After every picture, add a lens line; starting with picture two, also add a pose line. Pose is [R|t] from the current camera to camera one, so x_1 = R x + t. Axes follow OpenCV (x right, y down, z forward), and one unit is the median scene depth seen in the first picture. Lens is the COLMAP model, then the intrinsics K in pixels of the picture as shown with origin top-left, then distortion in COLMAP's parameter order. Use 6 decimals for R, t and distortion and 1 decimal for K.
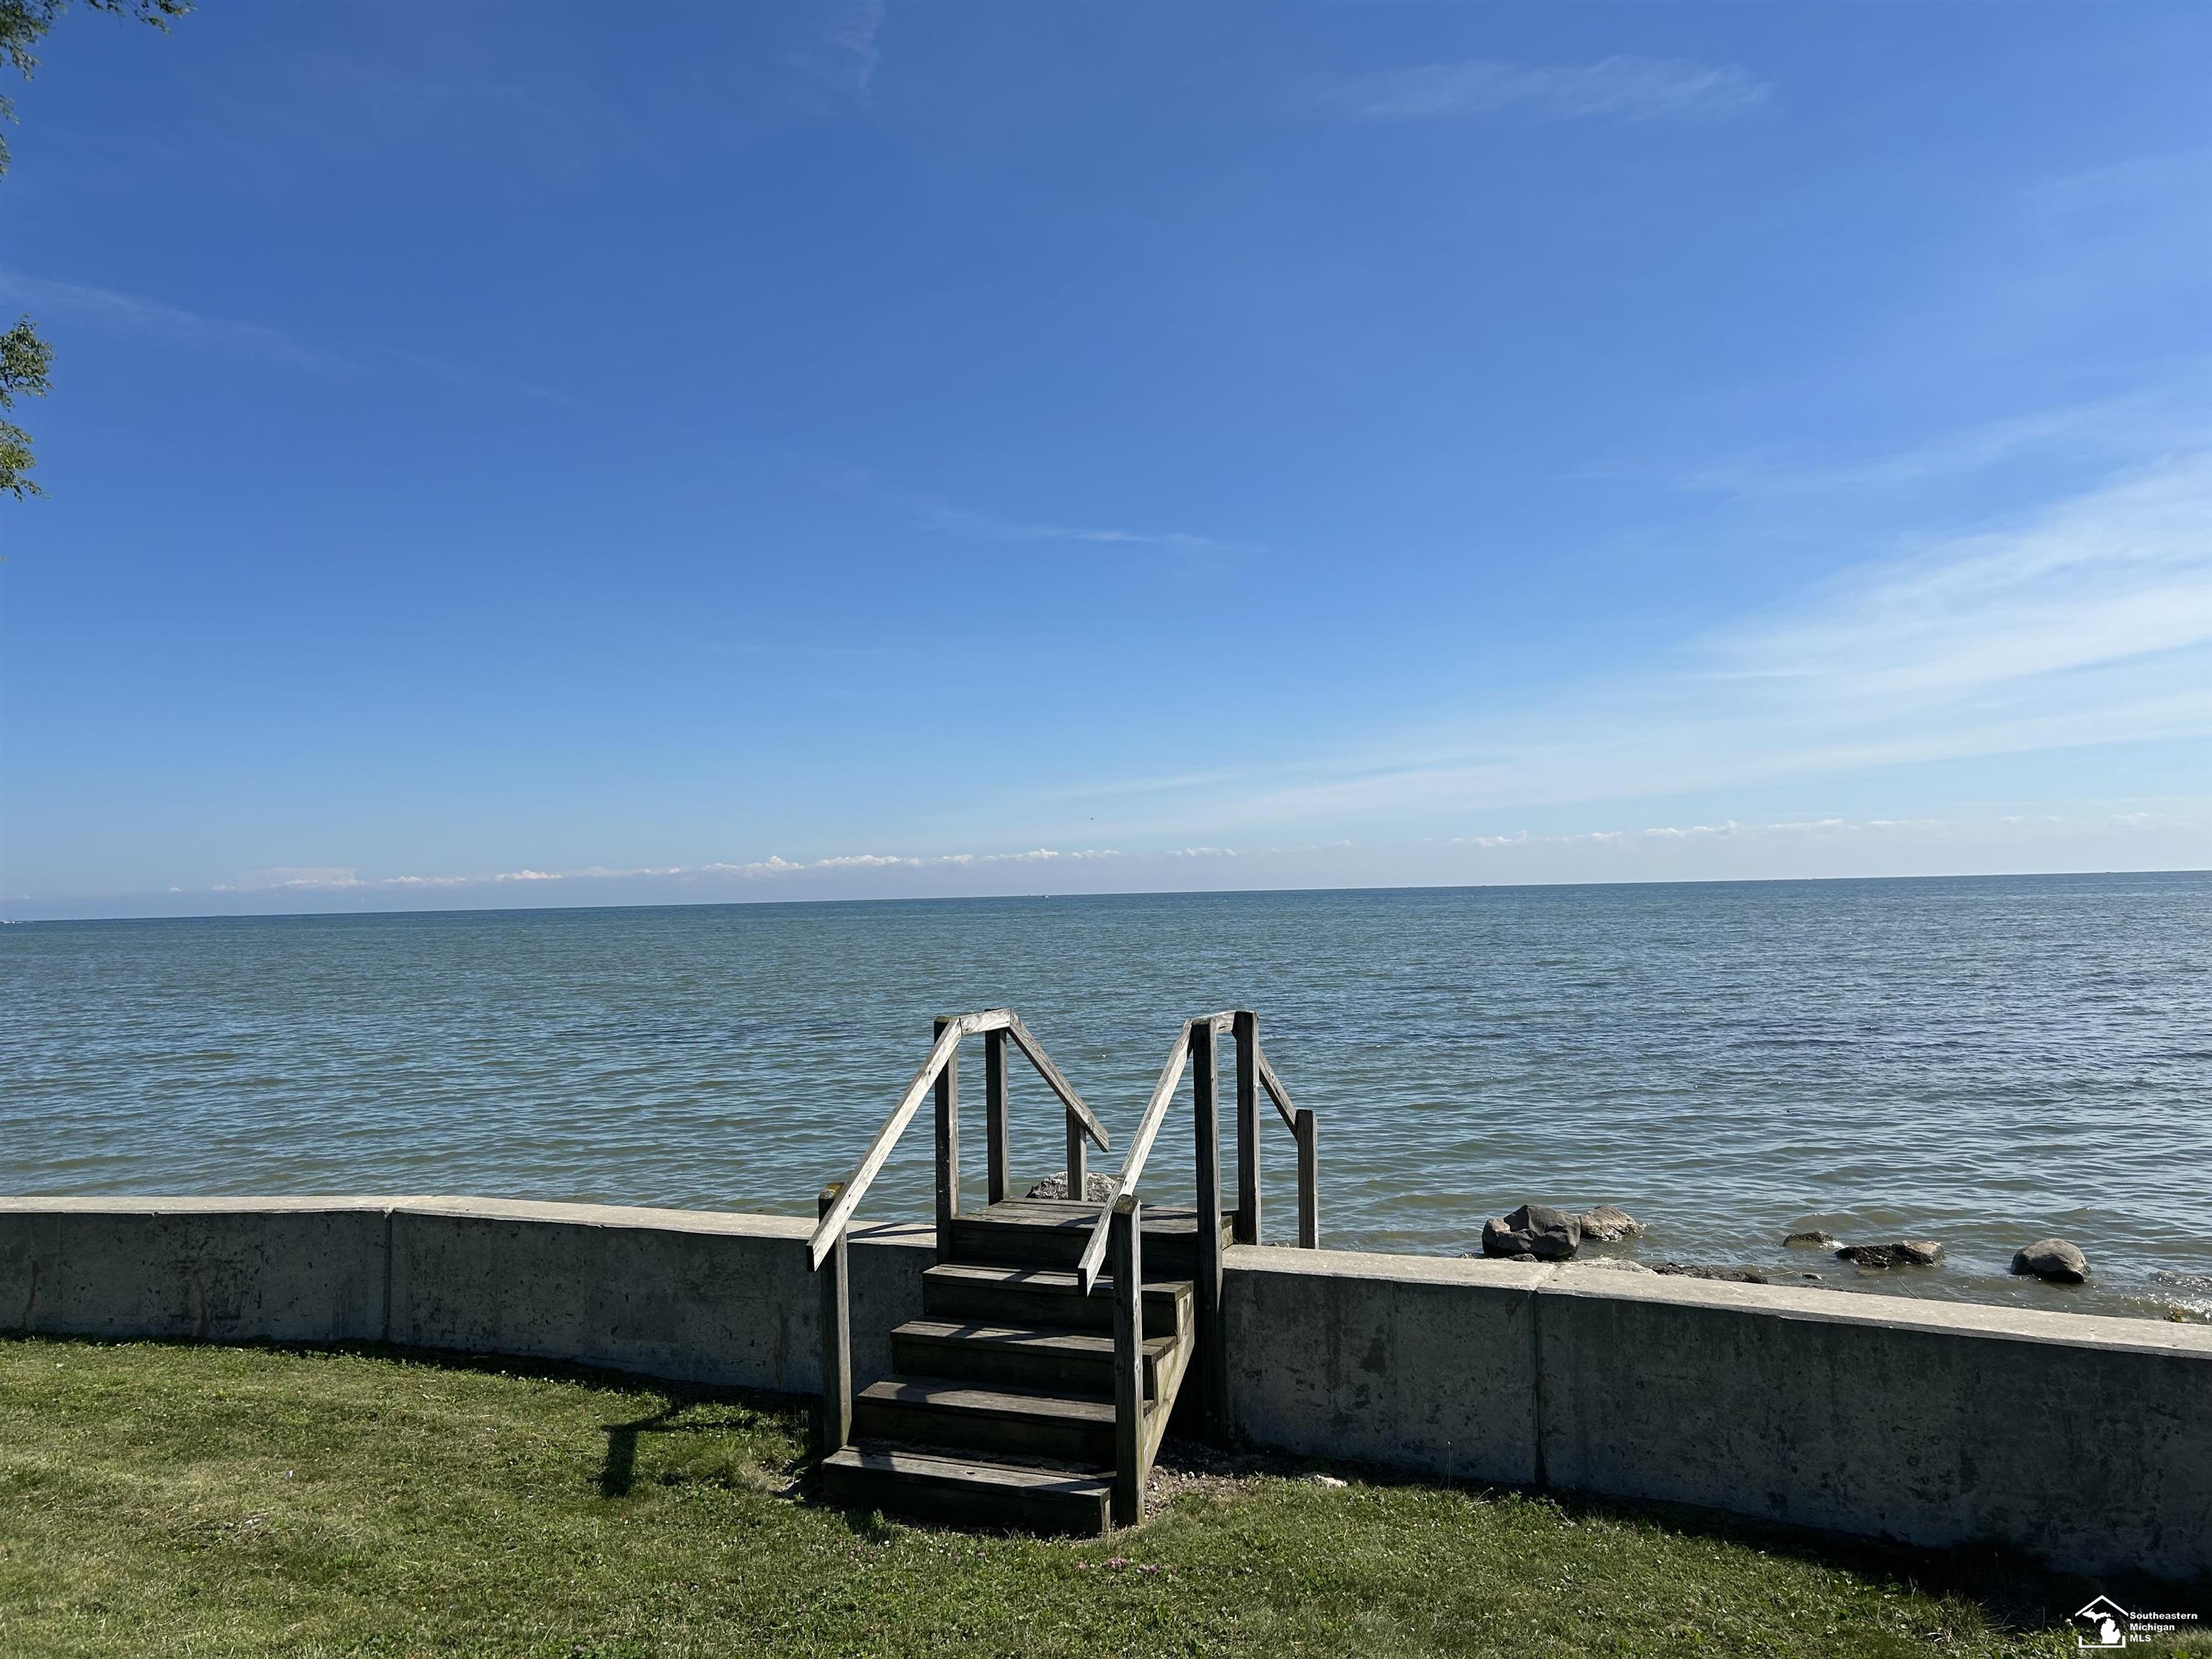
lens RADIAL K [[1734.5, 0, 1185.8], [0, 1734.5, 826.9], [0, 0, 1]] dist [0.066691, -0.097111]
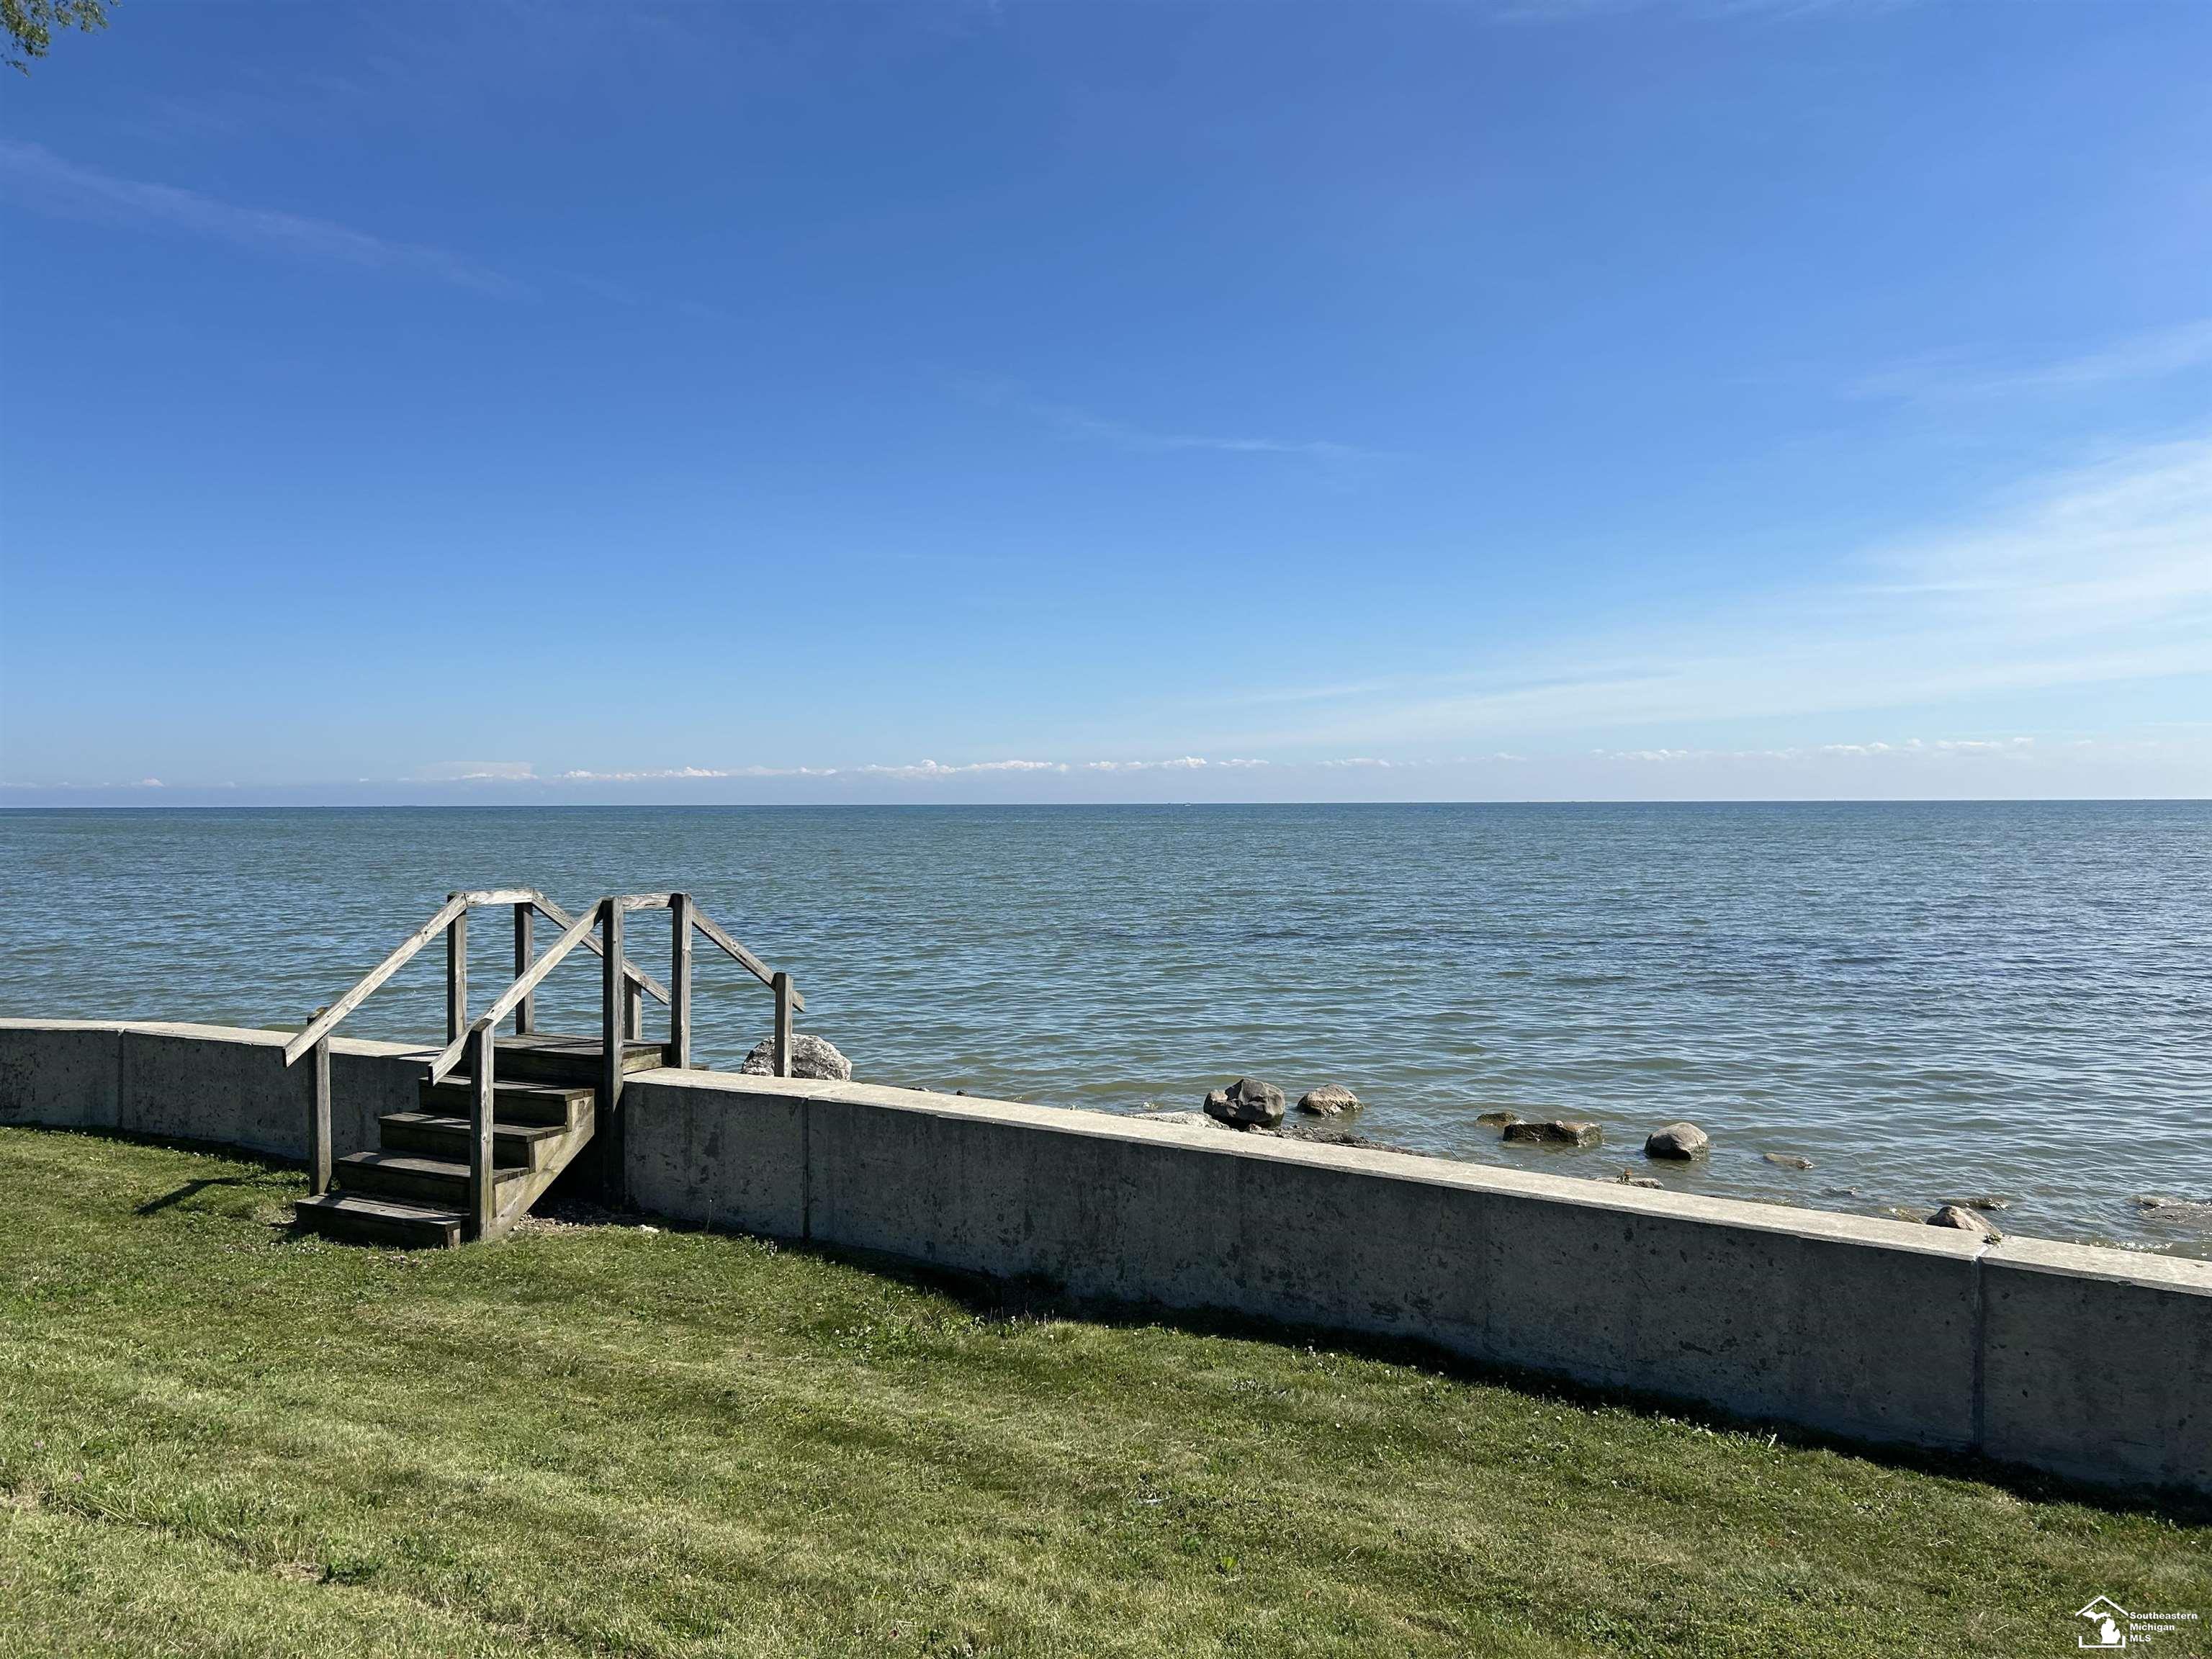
lens RADIAL K [[1758.9, 0, 1233.8], [0, 1758.9, 801.1], [0, 0, 1]] dist [0.065616, -0.075946]
pose [[0.995853, 0.018752, -0.089024, 0.611102], [-0.015366, 0.999138, 0.038570, -0.022867], [0.089671, -0.037042, 0.995282, -0.315516]]
